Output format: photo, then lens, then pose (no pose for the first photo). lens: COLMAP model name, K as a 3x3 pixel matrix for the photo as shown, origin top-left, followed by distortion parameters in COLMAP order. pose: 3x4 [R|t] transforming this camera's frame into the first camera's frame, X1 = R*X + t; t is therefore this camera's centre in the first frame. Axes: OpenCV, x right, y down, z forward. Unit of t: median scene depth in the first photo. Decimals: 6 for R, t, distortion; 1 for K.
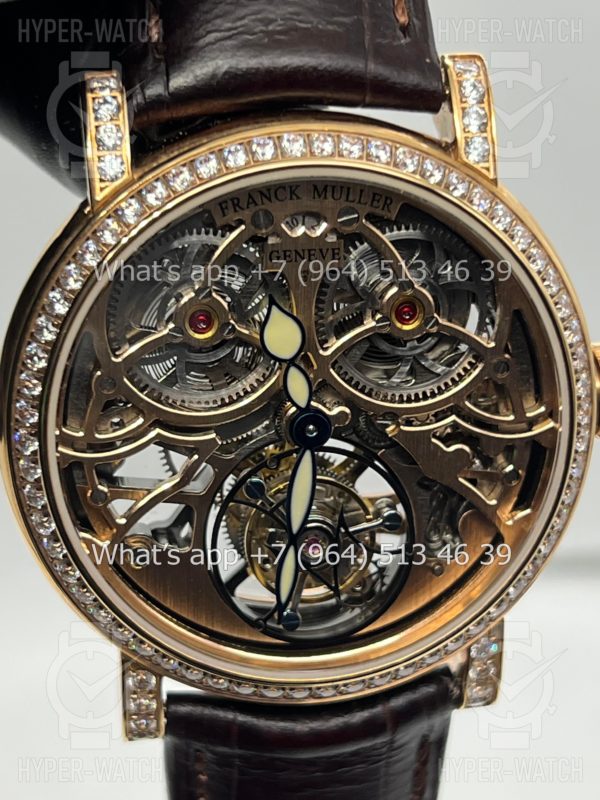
lens RADIAL K [[1861.2, 0, 295.1], [0, 1861.2, 404.1], [0, 0, 1]] dist [0.179992, 0.000000]
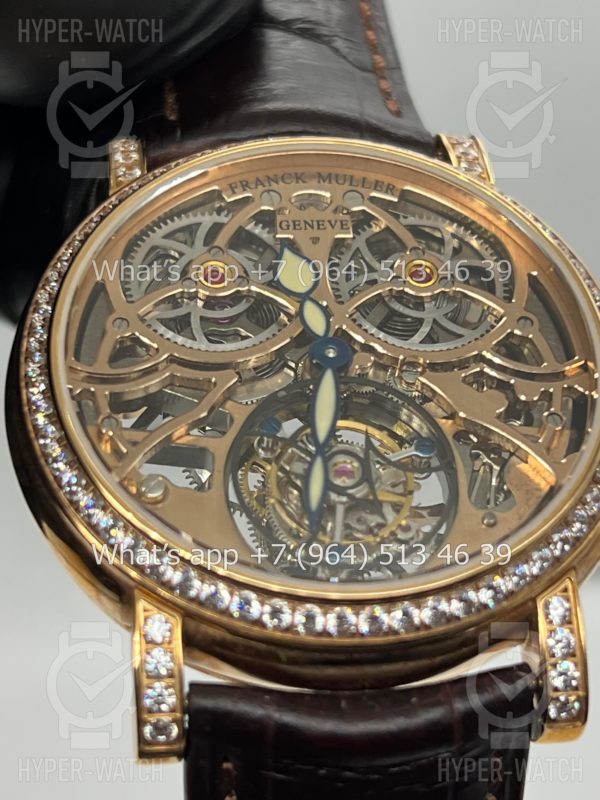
lens RADIAL K [[1861.2, 0, 300.6], [0, 1861.2, 401.1], [0, 0, 1]] dist [0.179992, 0.000000]
pose [[0.996588, -0.081190, -0.014835, 0.005171], [0.044471, 0.679649, -0.732188, 0.727856], [0.069529, 0.729030, 0.680941, 0.363854]]
